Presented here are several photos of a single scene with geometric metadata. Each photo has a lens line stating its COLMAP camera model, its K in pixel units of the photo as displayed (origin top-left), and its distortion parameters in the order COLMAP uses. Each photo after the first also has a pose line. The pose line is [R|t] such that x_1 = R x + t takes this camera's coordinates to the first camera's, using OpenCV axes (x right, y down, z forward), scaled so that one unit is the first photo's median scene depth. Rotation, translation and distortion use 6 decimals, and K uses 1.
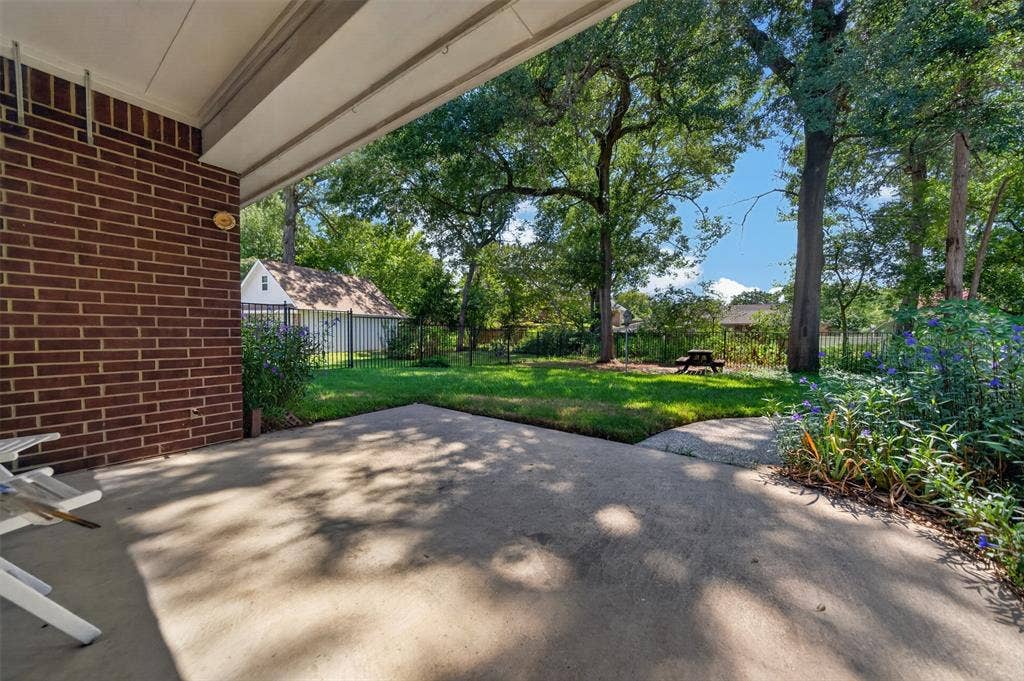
lens RADIAL K [[356.0, 0, 512.0], [0, 356.0, 340.5], [0, 0, 1]] dist [-0.000984, 0.005206]
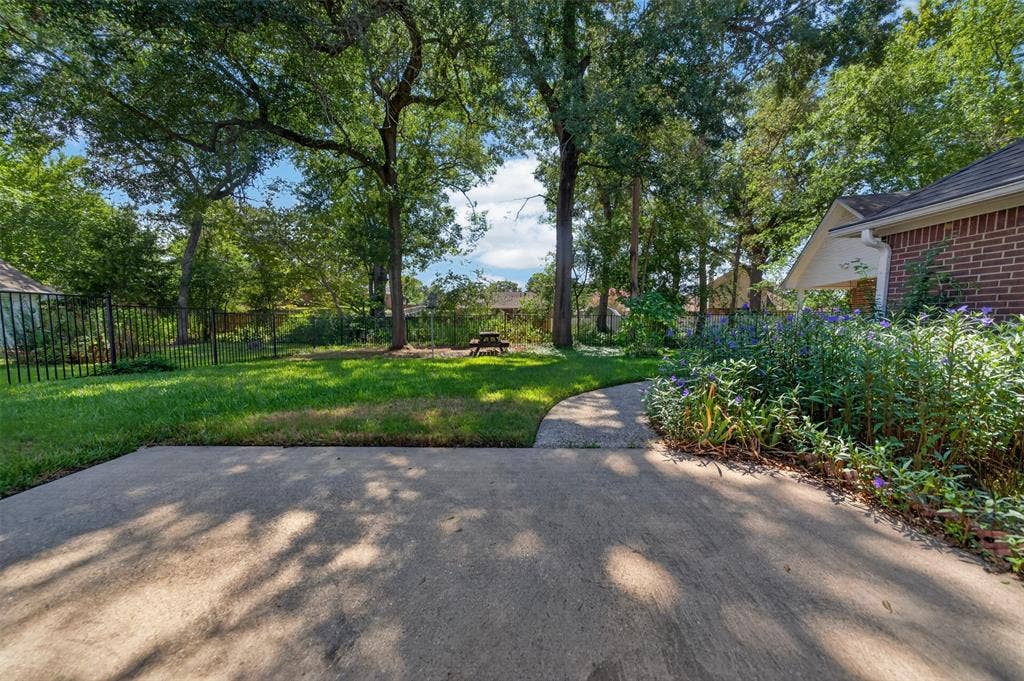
lens RADIAL K [[356.0, 0, 512.0], [0, 356.0, 340.5], [0, 0, 1]] dist [-0.000984, 0.005206]
pose [[0.814462, -0.045522, 0.578429, -0.046788], [0.020726, 0.998564, 0.049402, -0.000544], [-0.579847, -0.028247, 0.814236, 0.091000]]
